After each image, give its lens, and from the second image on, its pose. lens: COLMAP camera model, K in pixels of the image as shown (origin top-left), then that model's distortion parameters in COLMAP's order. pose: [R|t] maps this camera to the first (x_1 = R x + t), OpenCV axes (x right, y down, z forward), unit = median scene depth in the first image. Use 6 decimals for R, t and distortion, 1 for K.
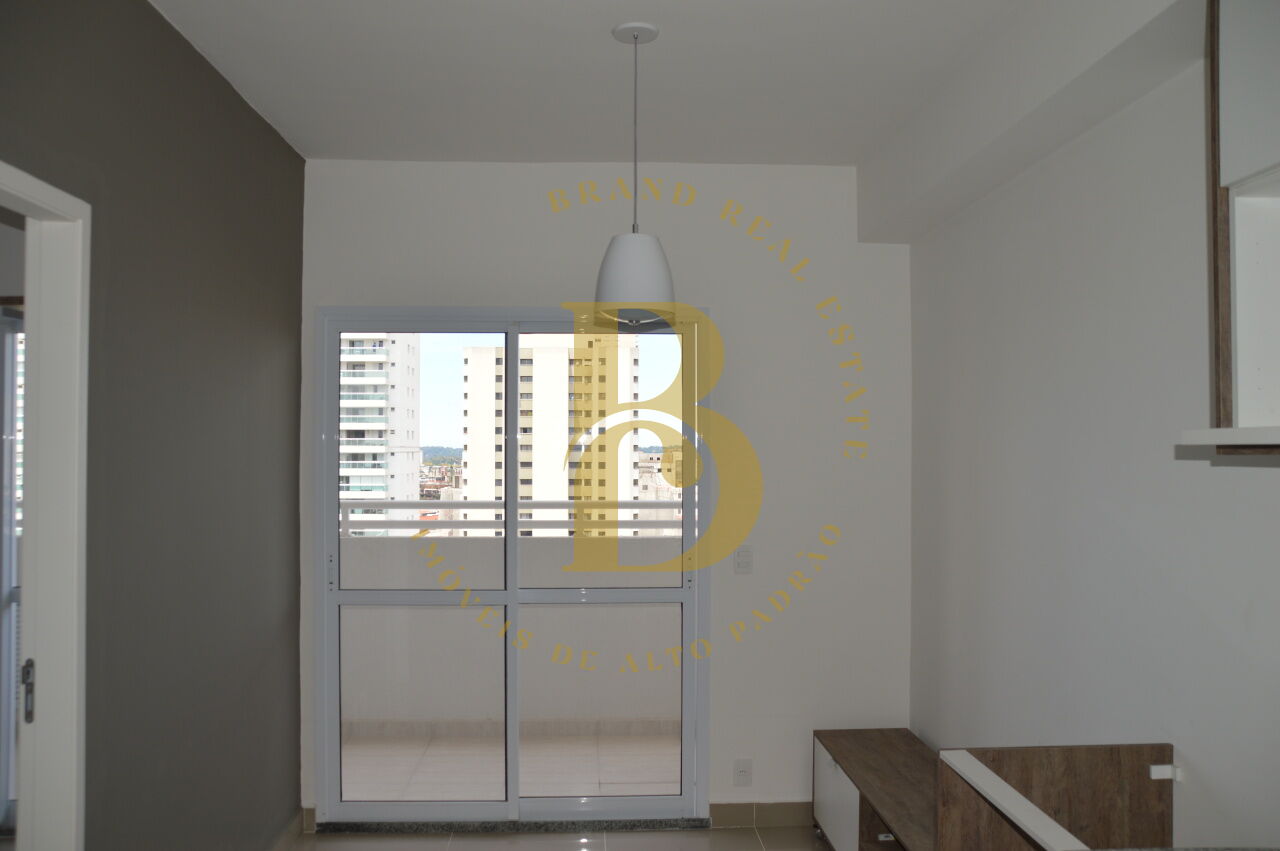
lens RADIAL K [[1035.1, 0, 640.0], [0, 1035.1, 425.5], [0, 0, 1]] dist [-0.139398, 0.149947]
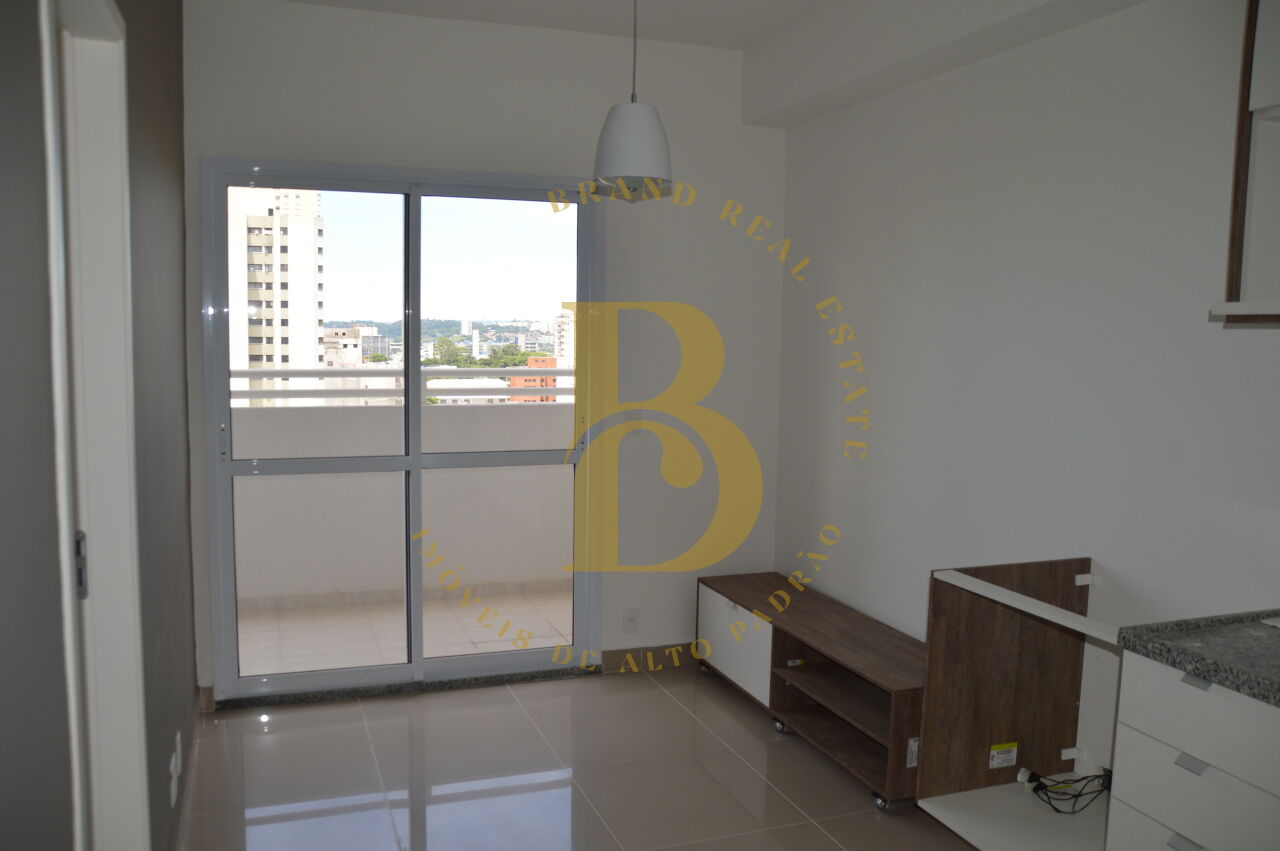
lens RADIAL K [[1035.1, 0, 640.0], [0, 1035.1, 425.5], [0, 0, 1]] dist [-0.139398, 0.149947]
pose [[0.954469, -0.014318, 0.297966, -0.211595], [-0.021316, 0.993021, 0.115995, 0.010442], [-0.297547, -0.117065, 0.947503, -0.006964]]
